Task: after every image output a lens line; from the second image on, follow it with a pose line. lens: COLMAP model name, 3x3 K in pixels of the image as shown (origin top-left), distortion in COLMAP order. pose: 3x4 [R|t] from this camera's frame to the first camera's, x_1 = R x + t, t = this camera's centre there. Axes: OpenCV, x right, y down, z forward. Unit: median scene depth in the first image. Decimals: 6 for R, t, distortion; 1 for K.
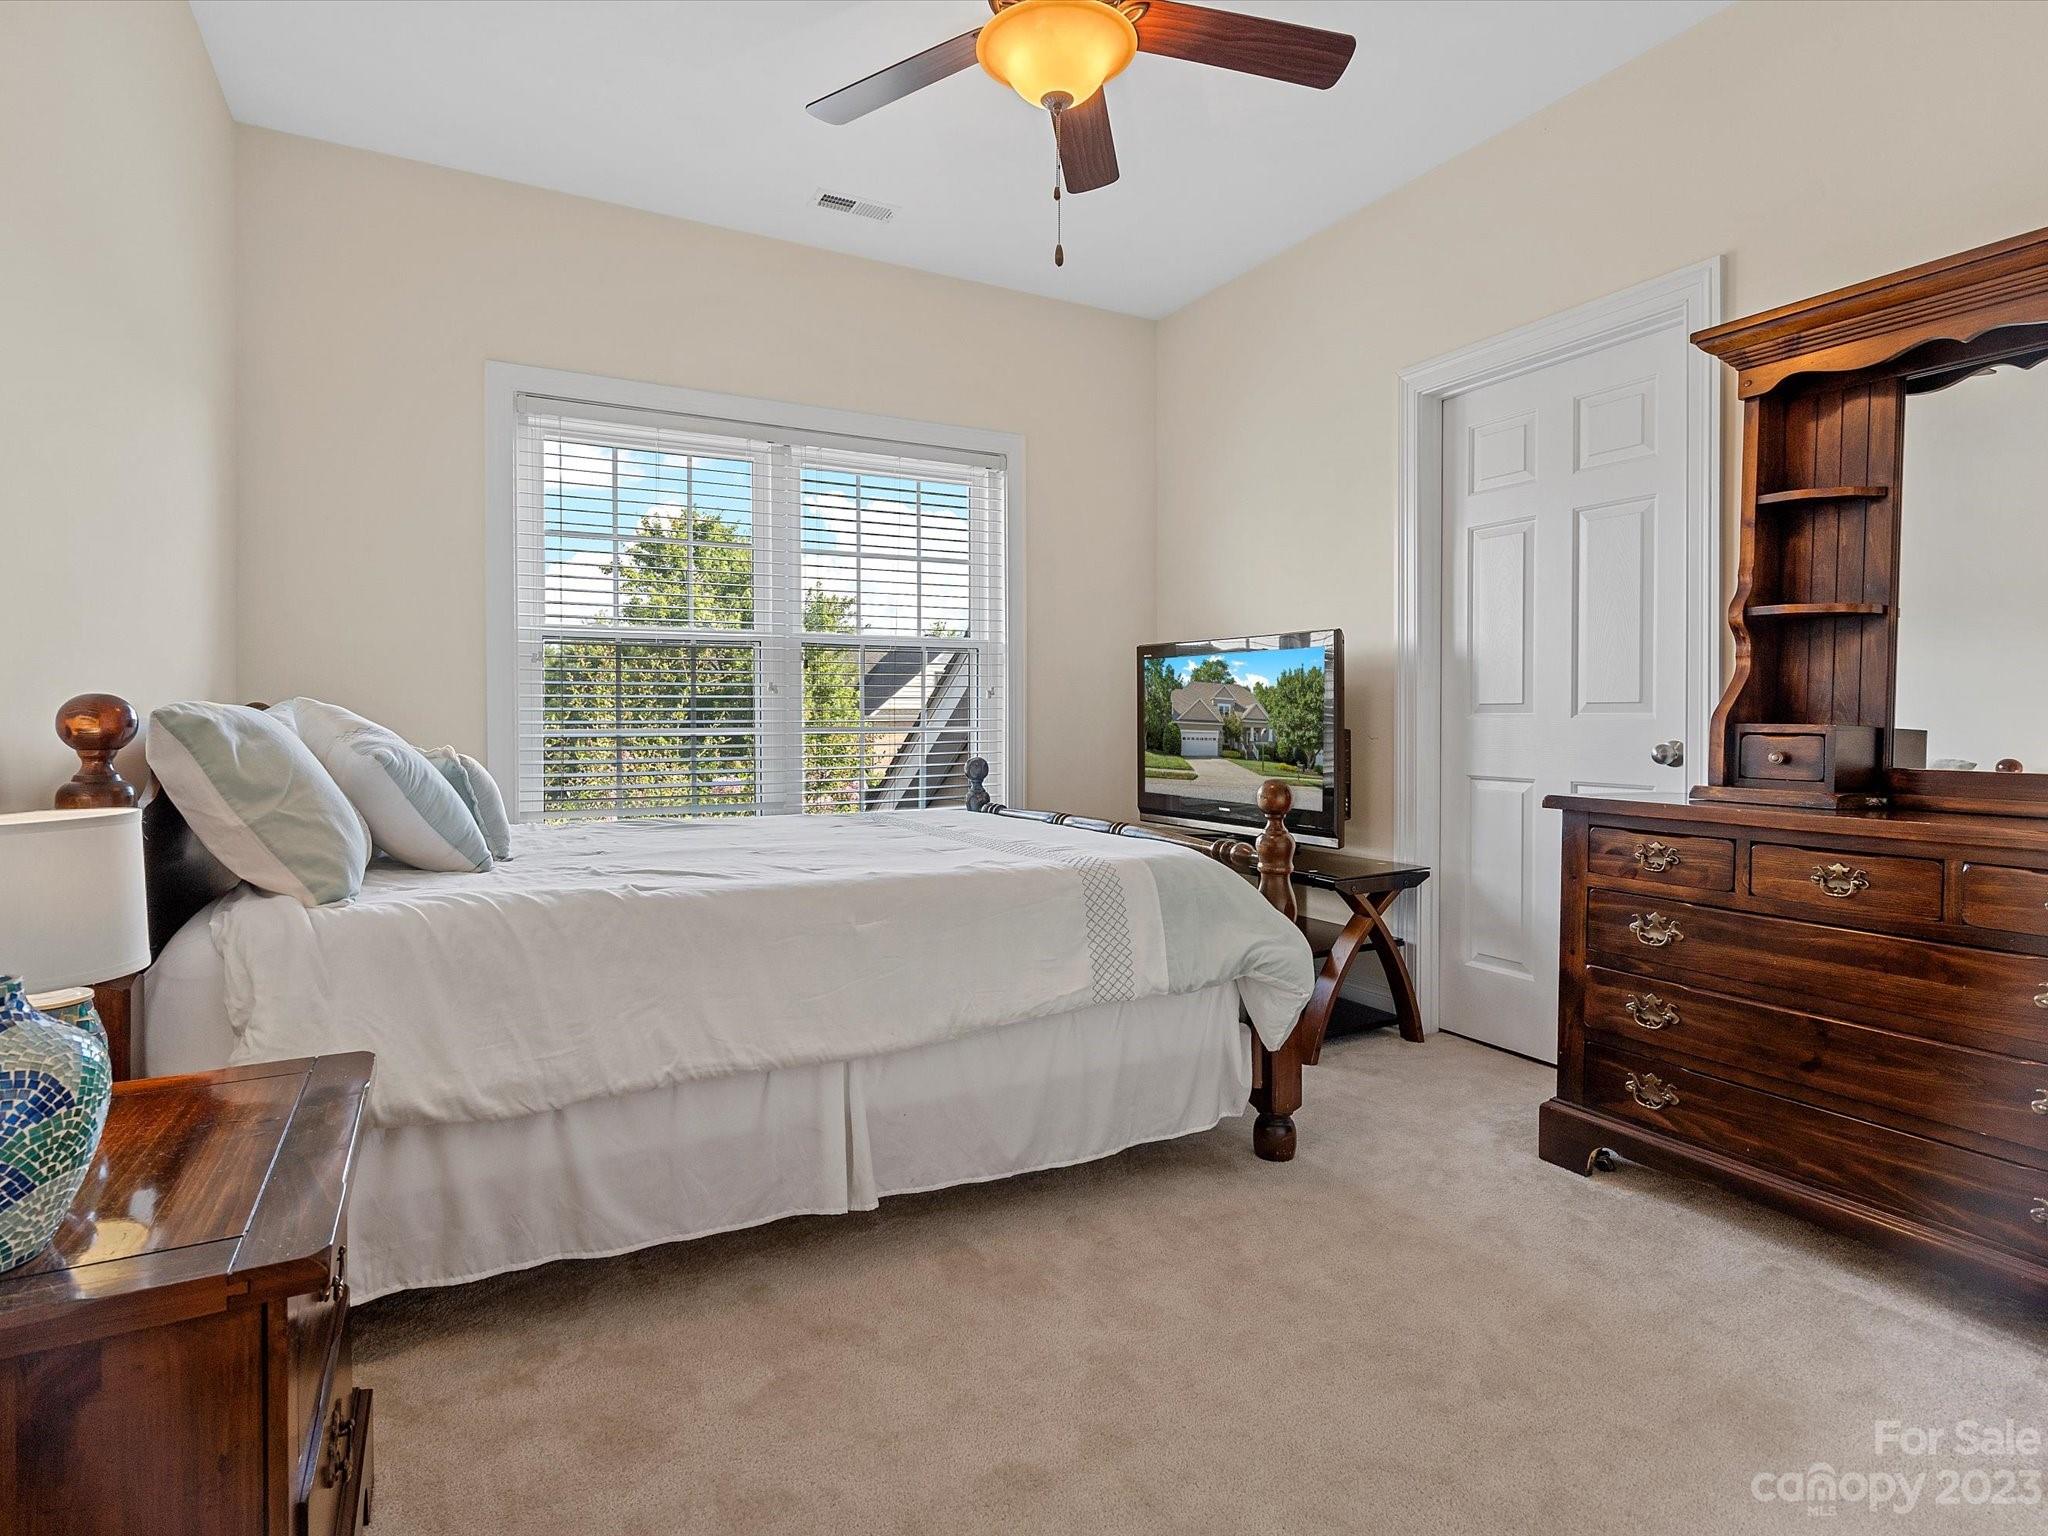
lens RADIAL K [[1074.1, 0, 1029.4], [0, 1074.1, 743.0], [0, 0, 1]] dist [-0.002160, 0.000975]
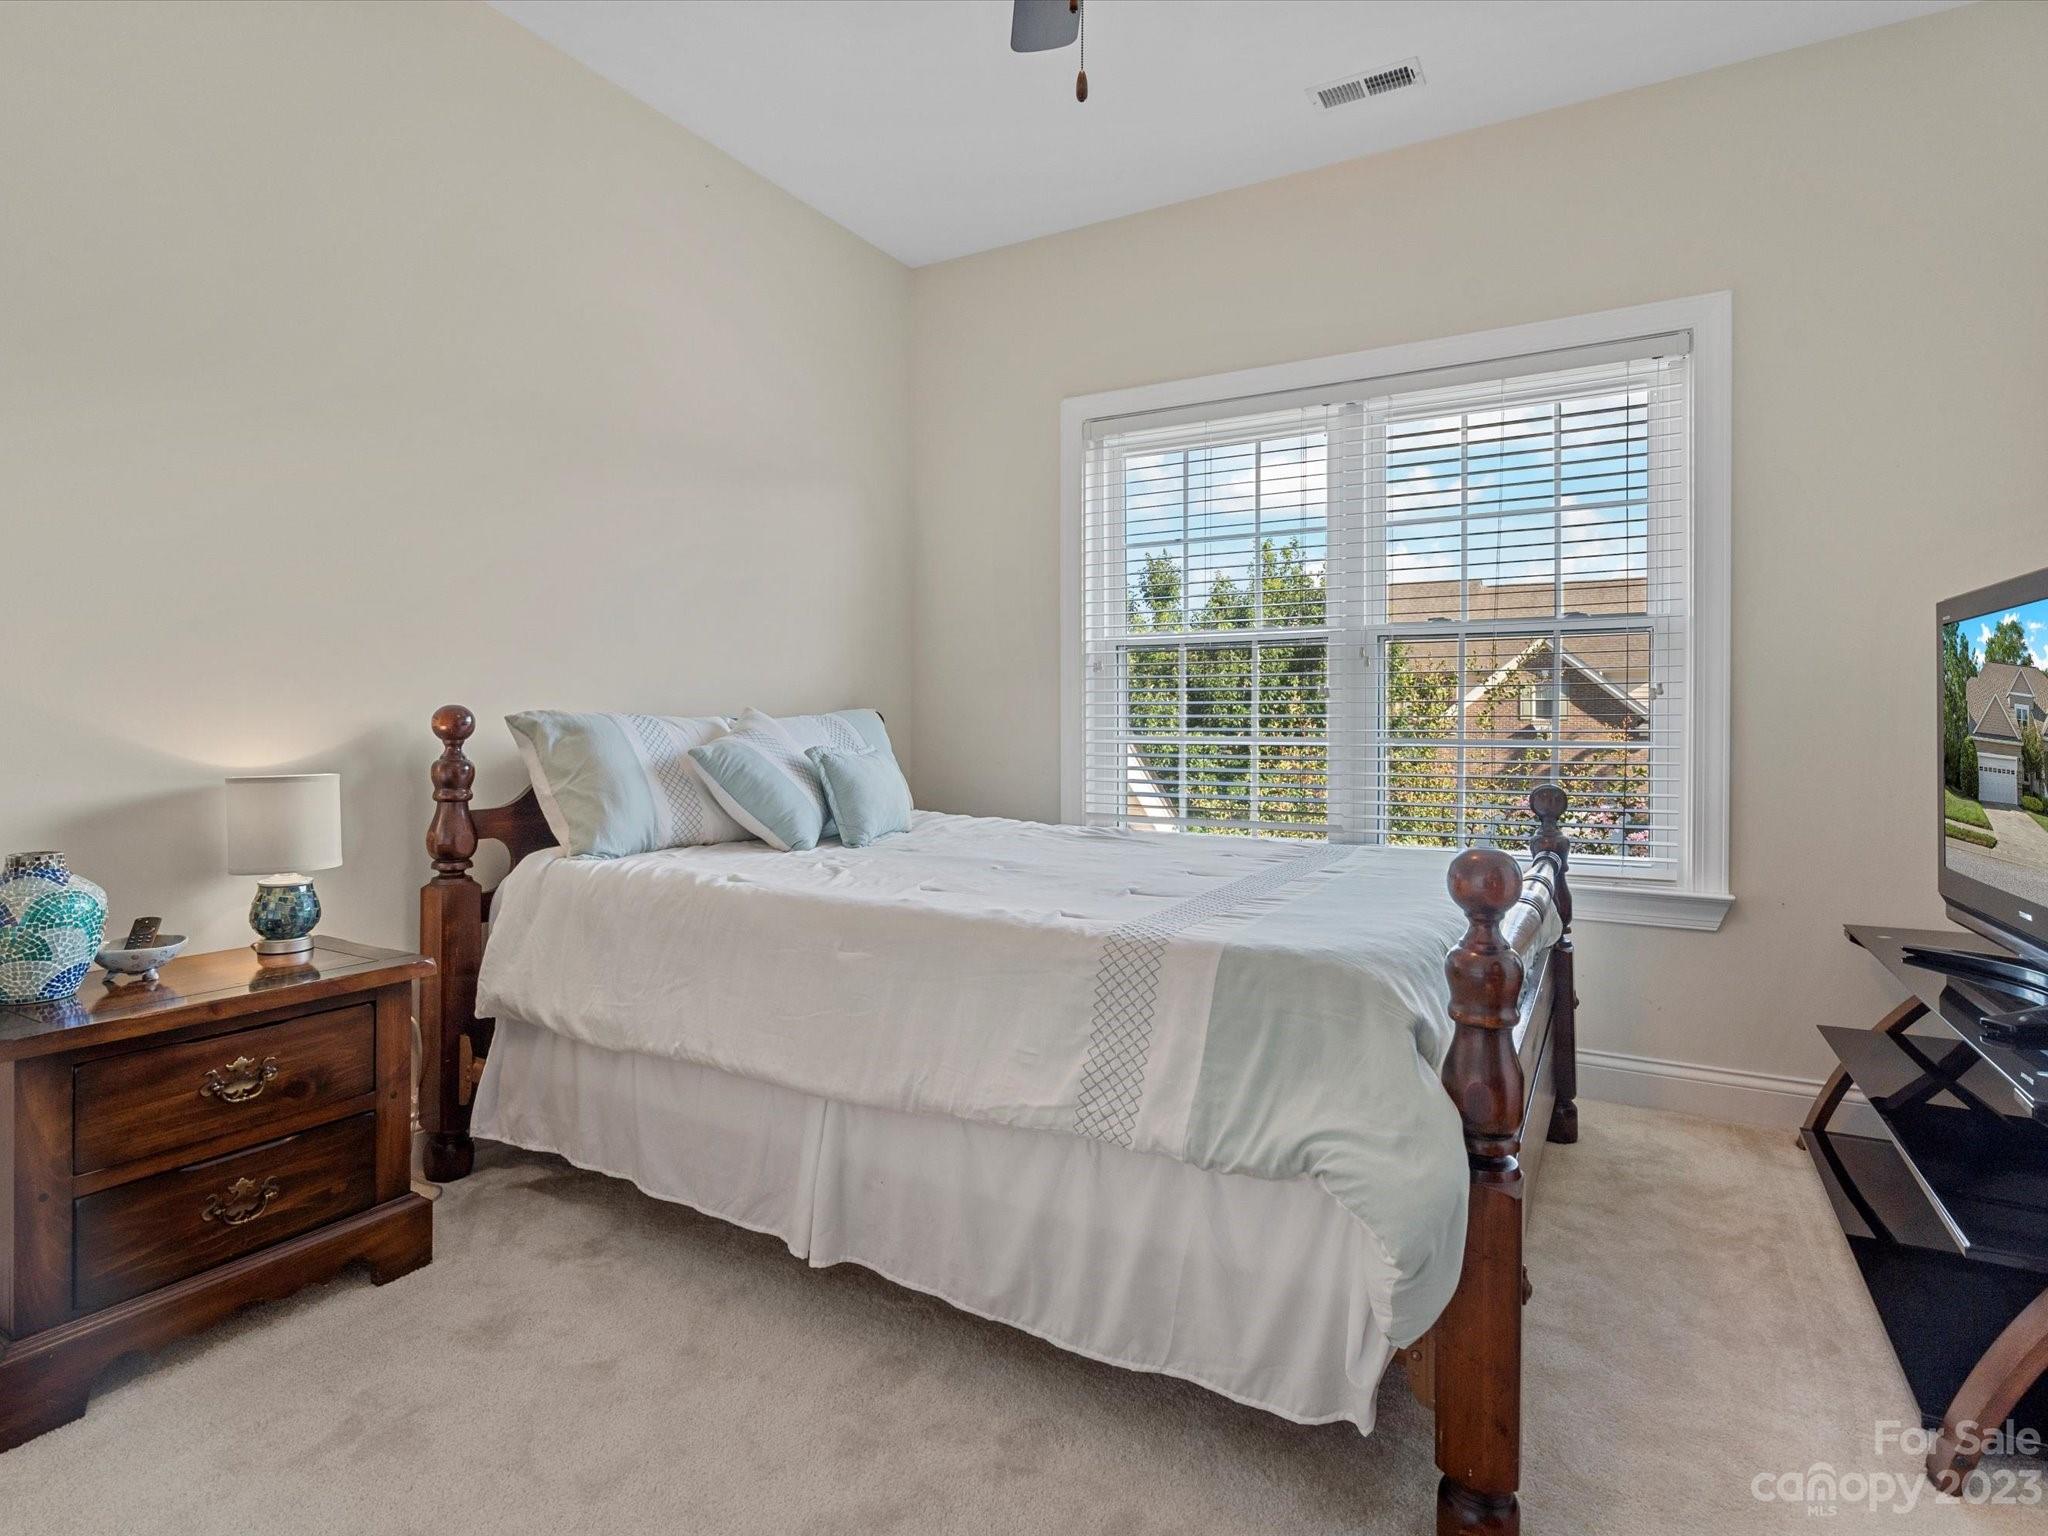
lens RADIAL K [[1070.0, 0, 1024.6], [0, 1070.0, 745.3], [0, 0, 1]] dist [0.049157, -0.097011]
pose [[0.520005, 0.021519, -0.853892, 0.624163], [-0.025560, 0.999627, 0.009627, -0.016808], [0.853781, 0.016820, 0.520361, 0.588231]]
